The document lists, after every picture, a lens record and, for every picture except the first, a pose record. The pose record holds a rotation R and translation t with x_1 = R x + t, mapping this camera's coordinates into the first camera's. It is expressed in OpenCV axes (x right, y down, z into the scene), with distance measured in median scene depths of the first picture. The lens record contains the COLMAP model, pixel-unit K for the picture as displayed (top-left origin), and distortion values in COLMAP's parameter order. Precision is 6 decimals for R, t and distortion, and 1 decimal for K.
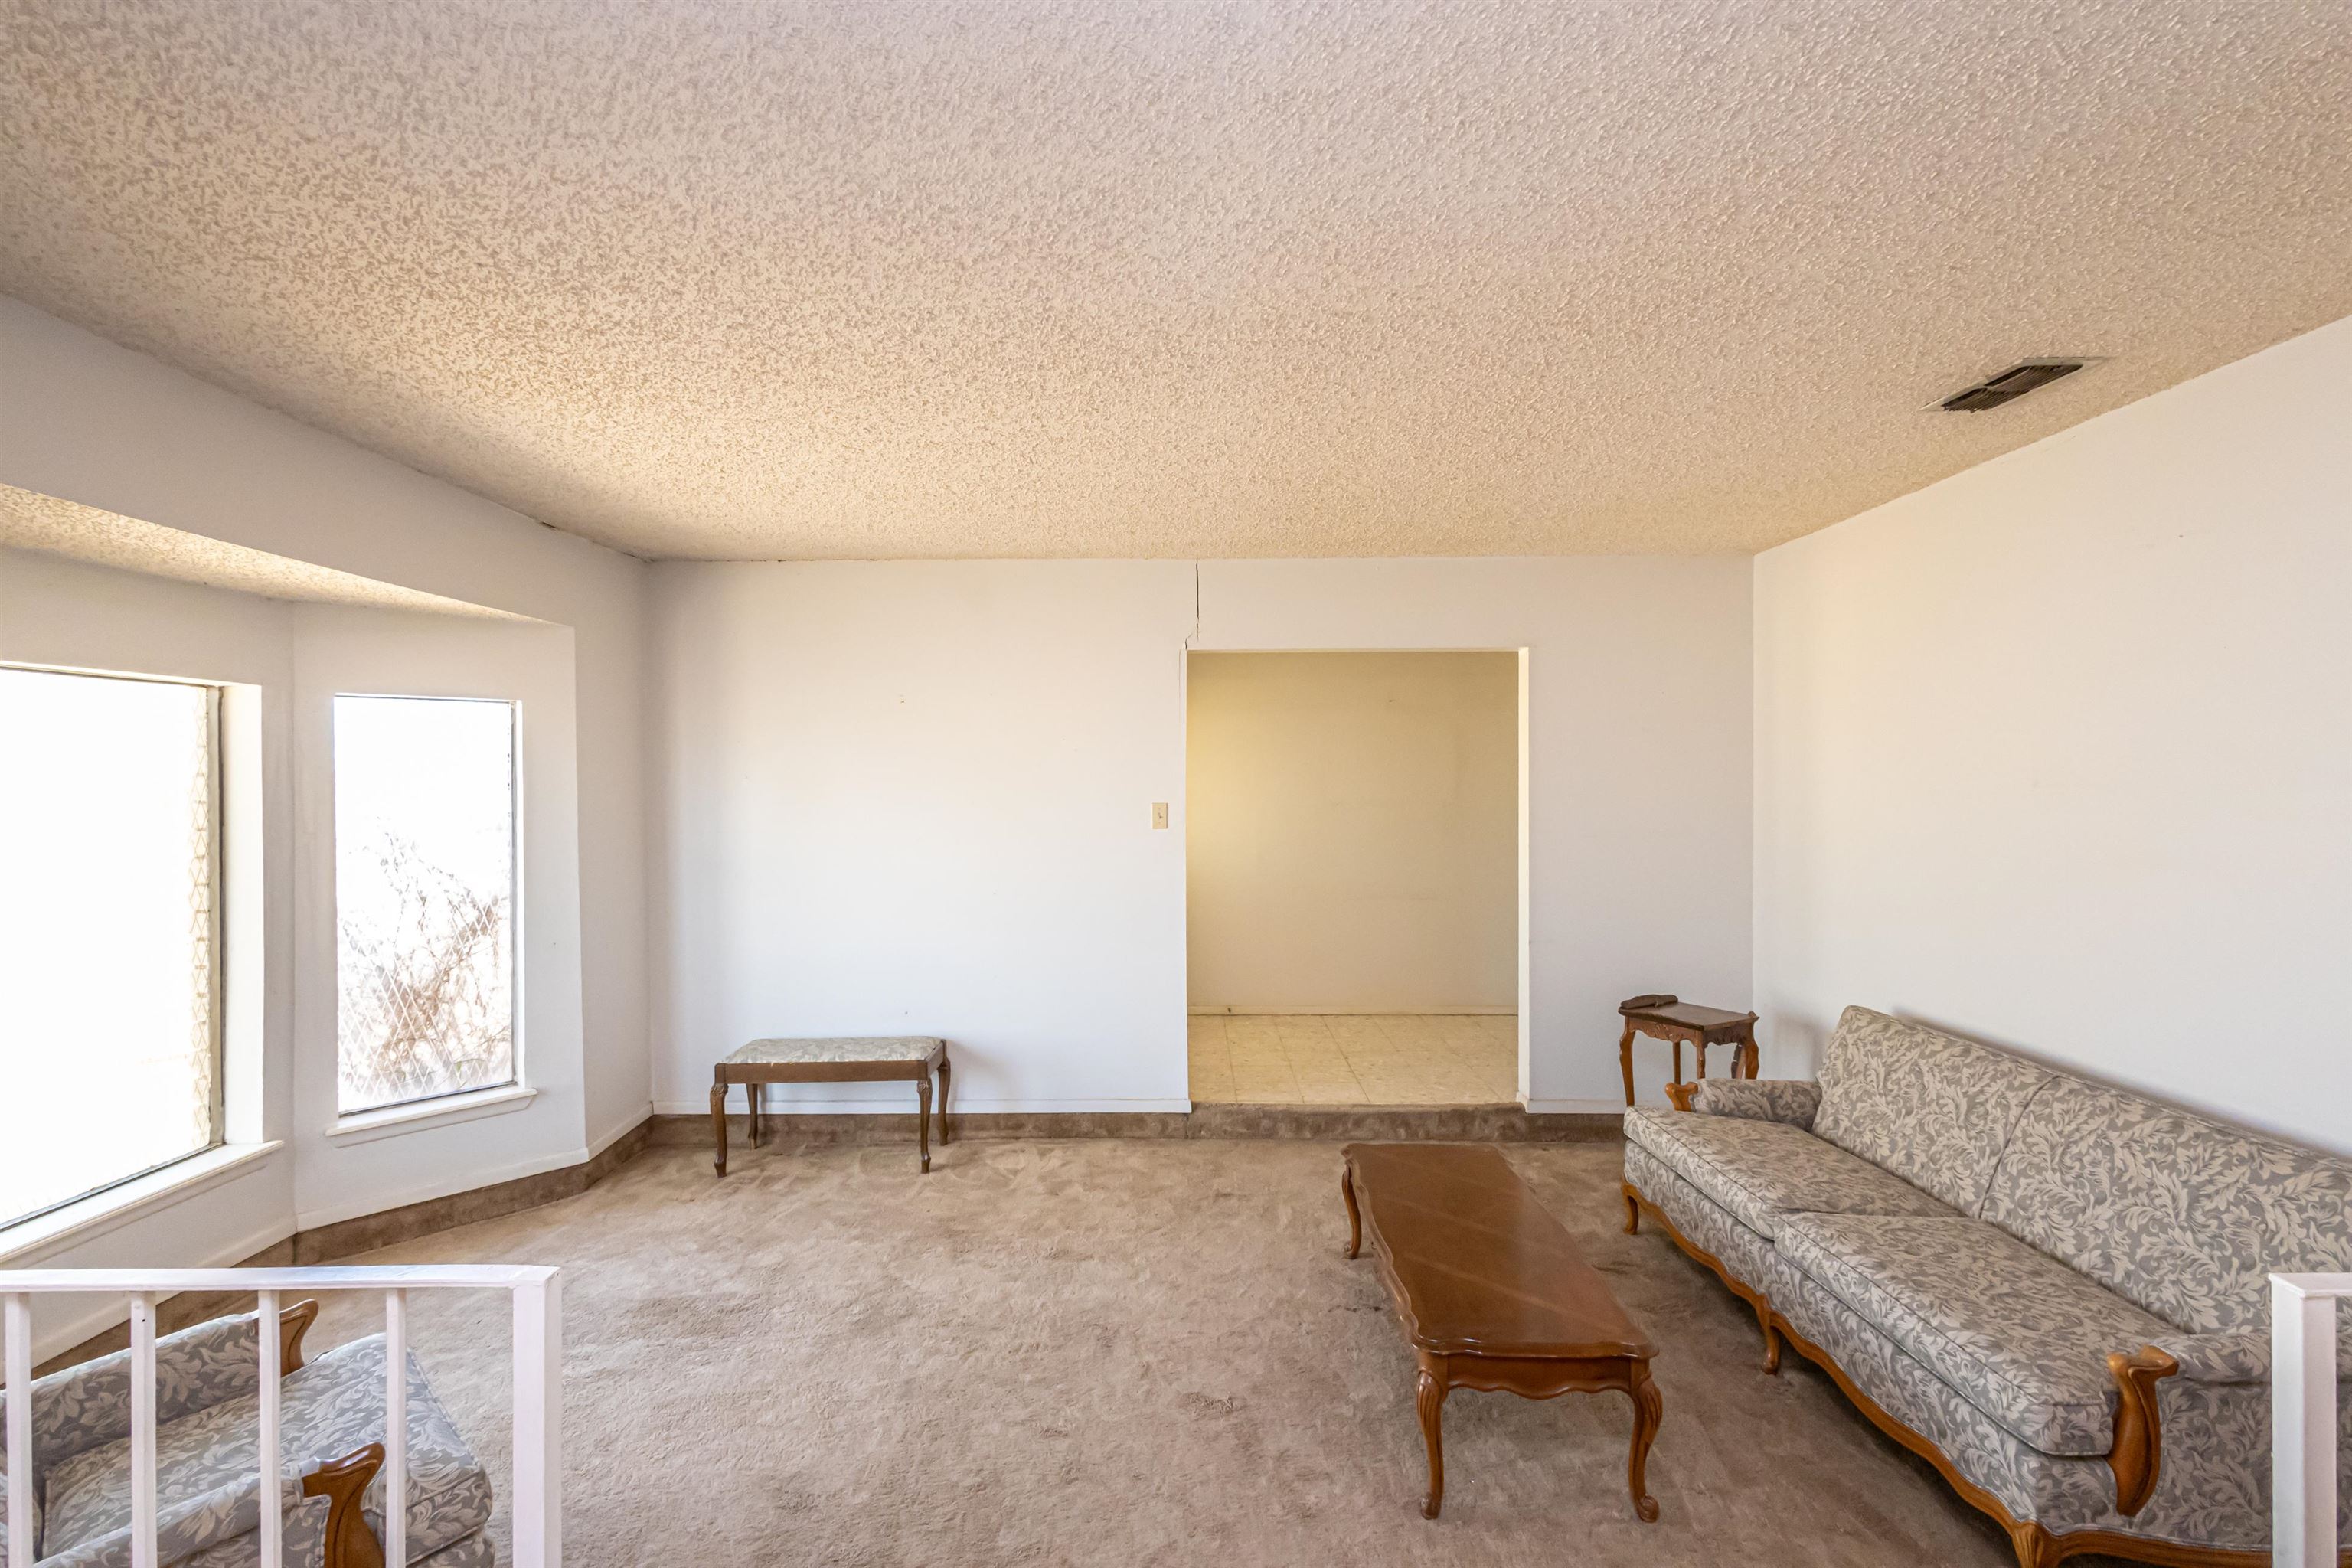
lens RADIAL K [[1079.8, 0, 1174.1], [0, 1079.8, 782.6], [0, 0, 1]] dist [0.010013, -0.003392]
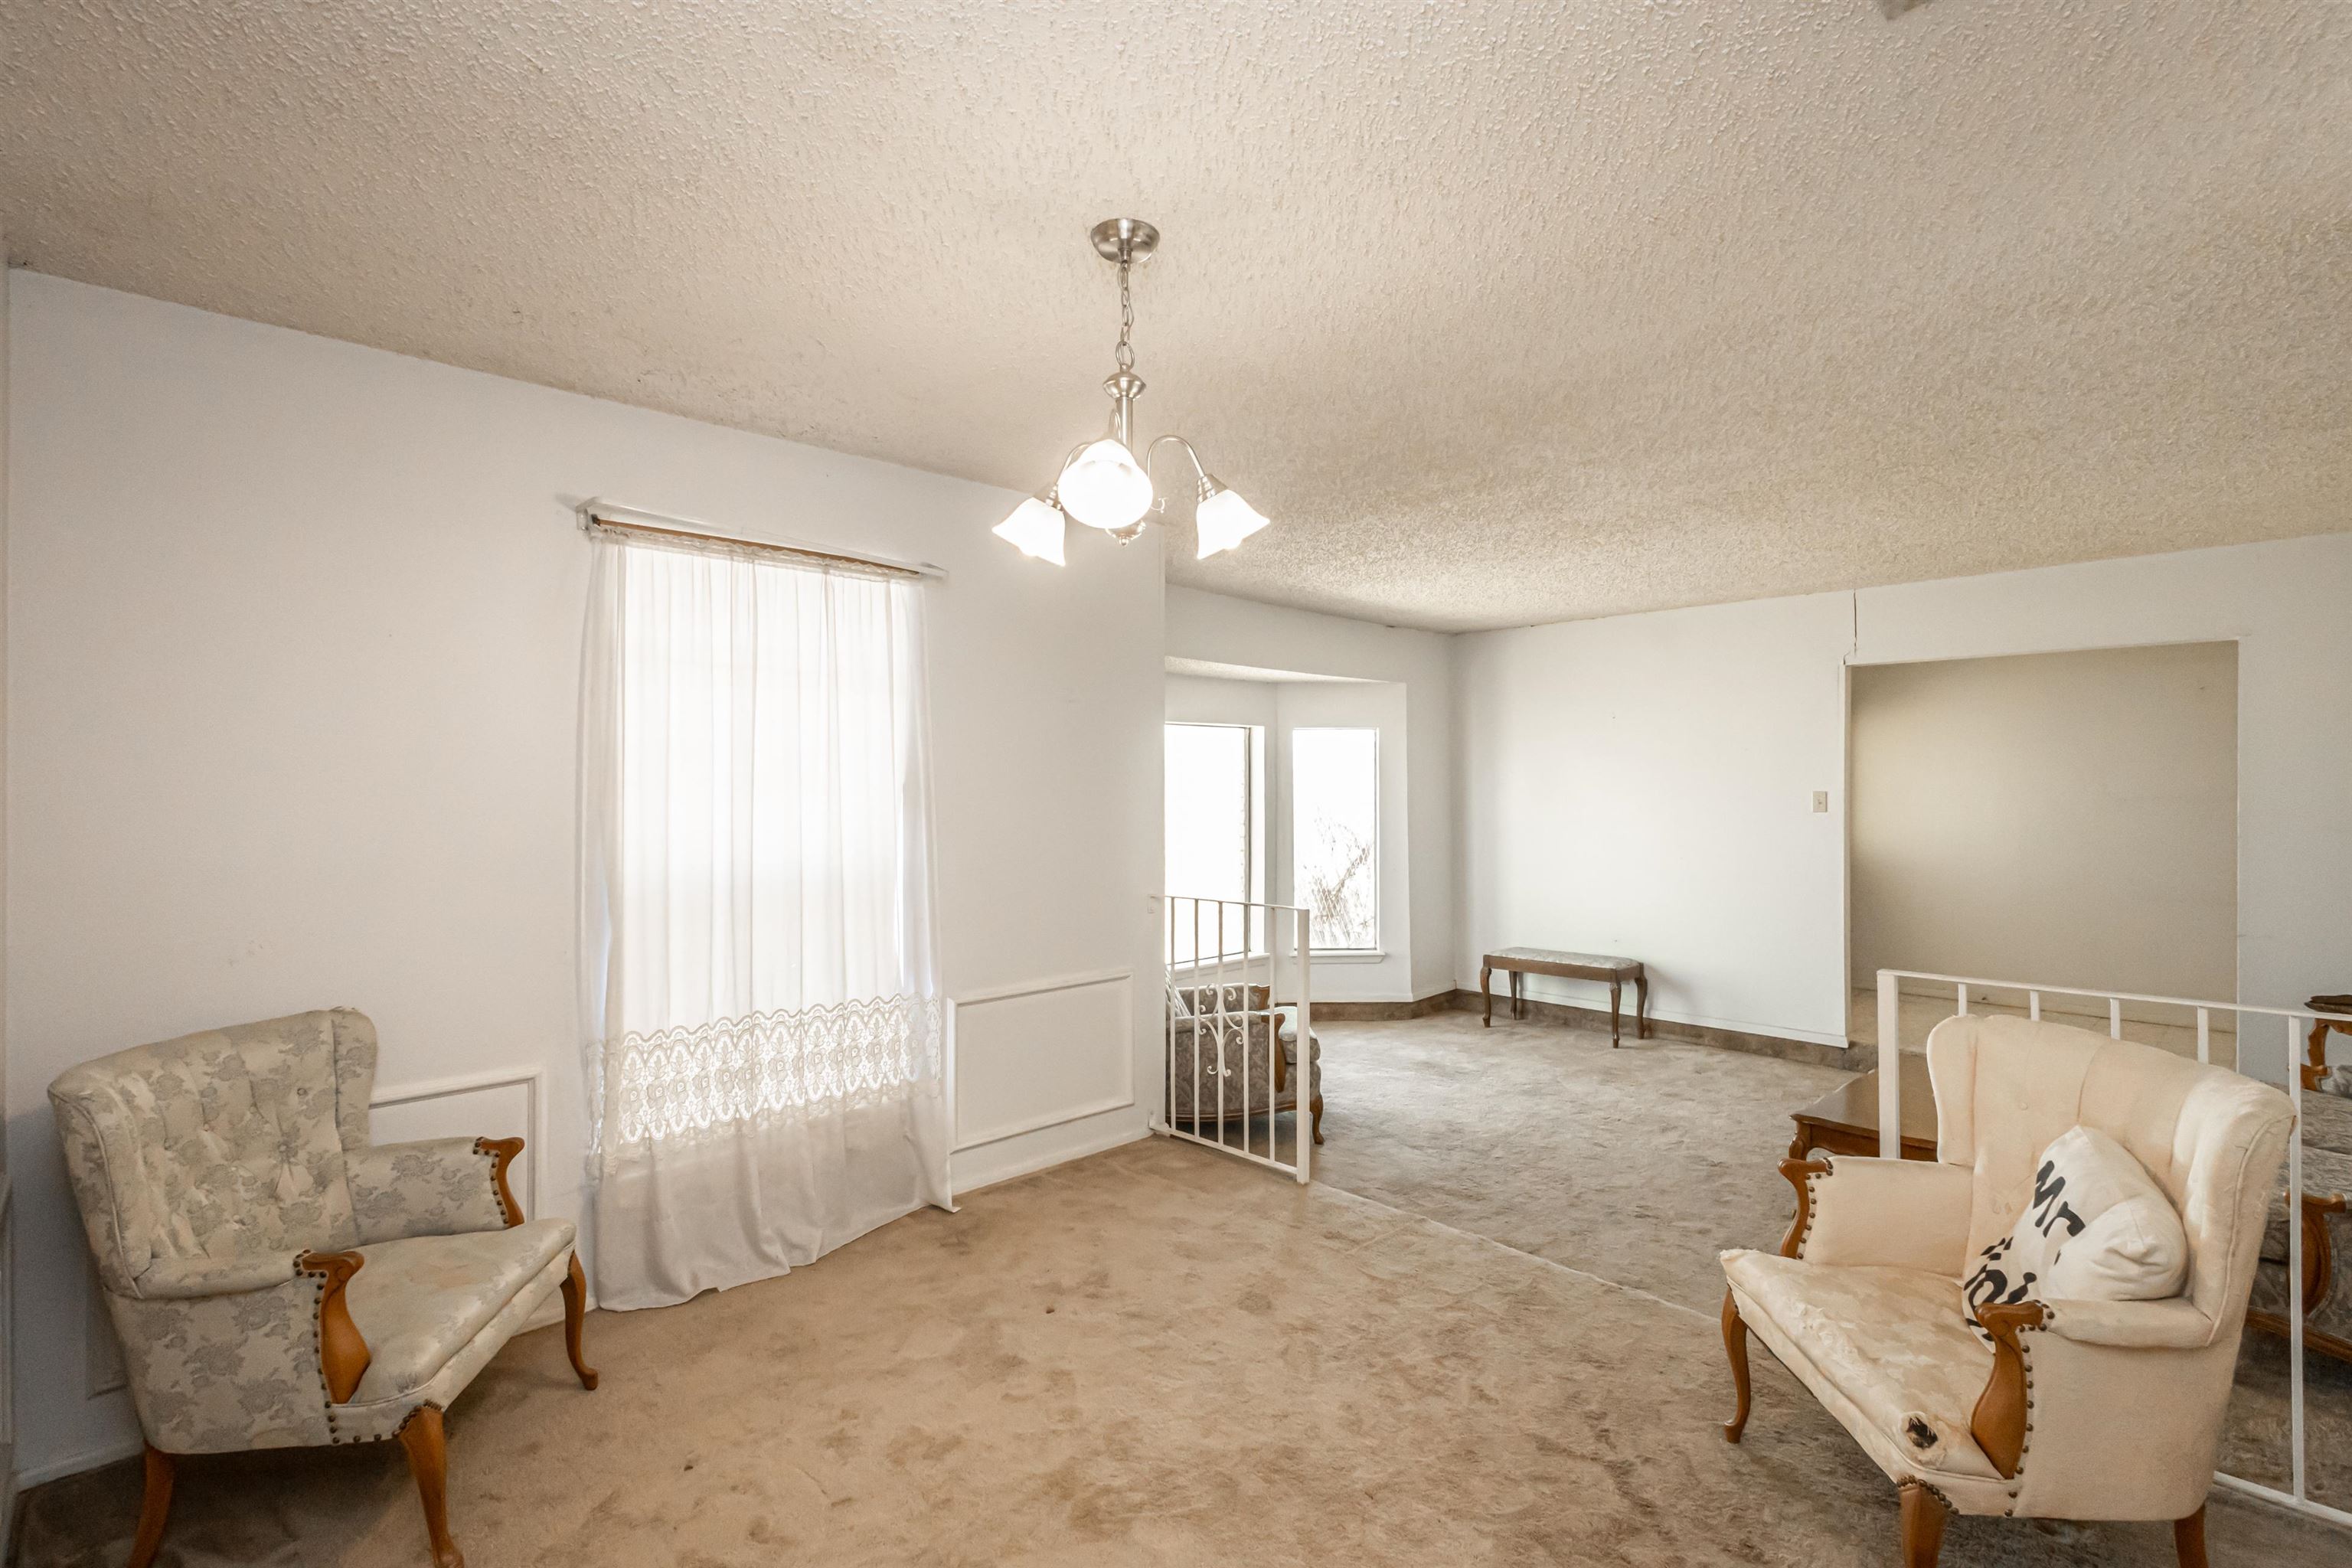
lens RADIAL K [[1079.8, 0, 1181.2], [0, 1079.8, 792.6], [0, 0, 1]] dist [0.010013, -0.003392]
pose [[0.700325, 0.008262, -0.713776, 0.402597], [-0.003216, 0.999959, 0.008420, 0.013826], [0.713817, -0.003601, 0.700323, -0.427037]]
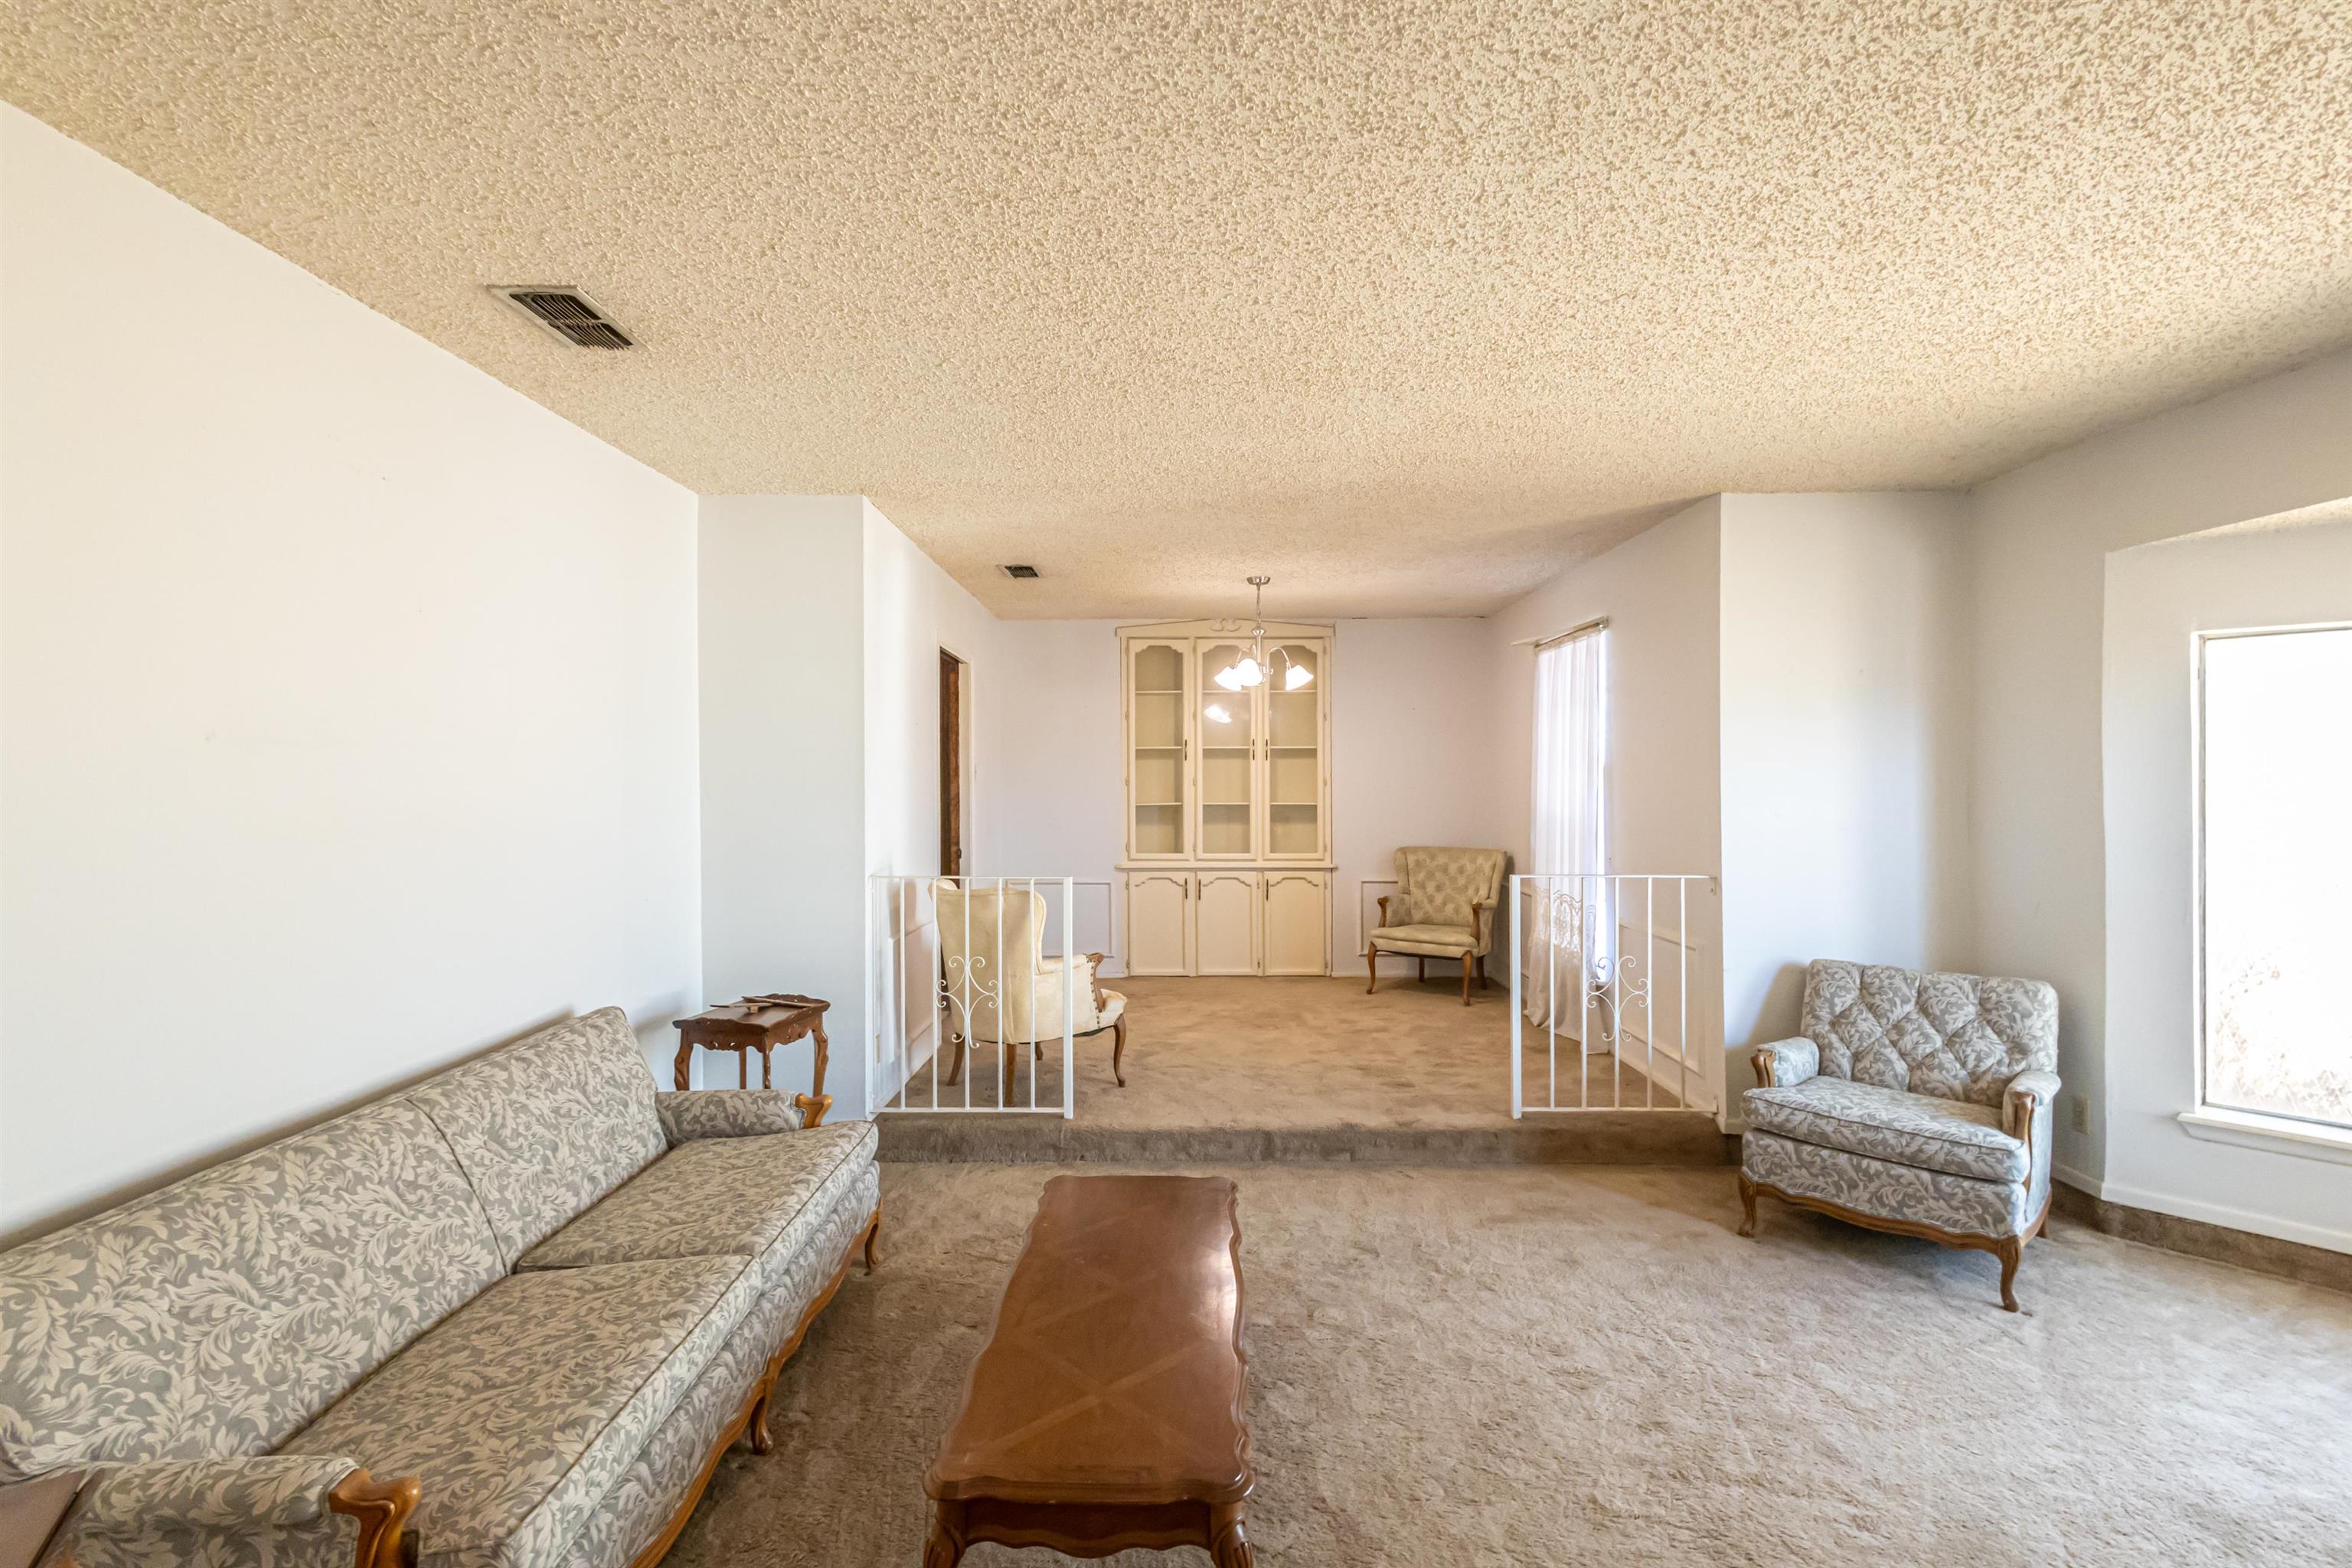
lens RADIAL K [[1079.8, 0, 1173.1], [0, 1079.8, 782.0], [0, 0, 1]] dist [0.010013, -0.003392]
pose [[-0.999949, 0.009993, -0.001517, 0.161463], [0.009987, 0.999942, 0.003918, 0.023516], [0.001556, 0.003903, -0.999991, 1.254466]]
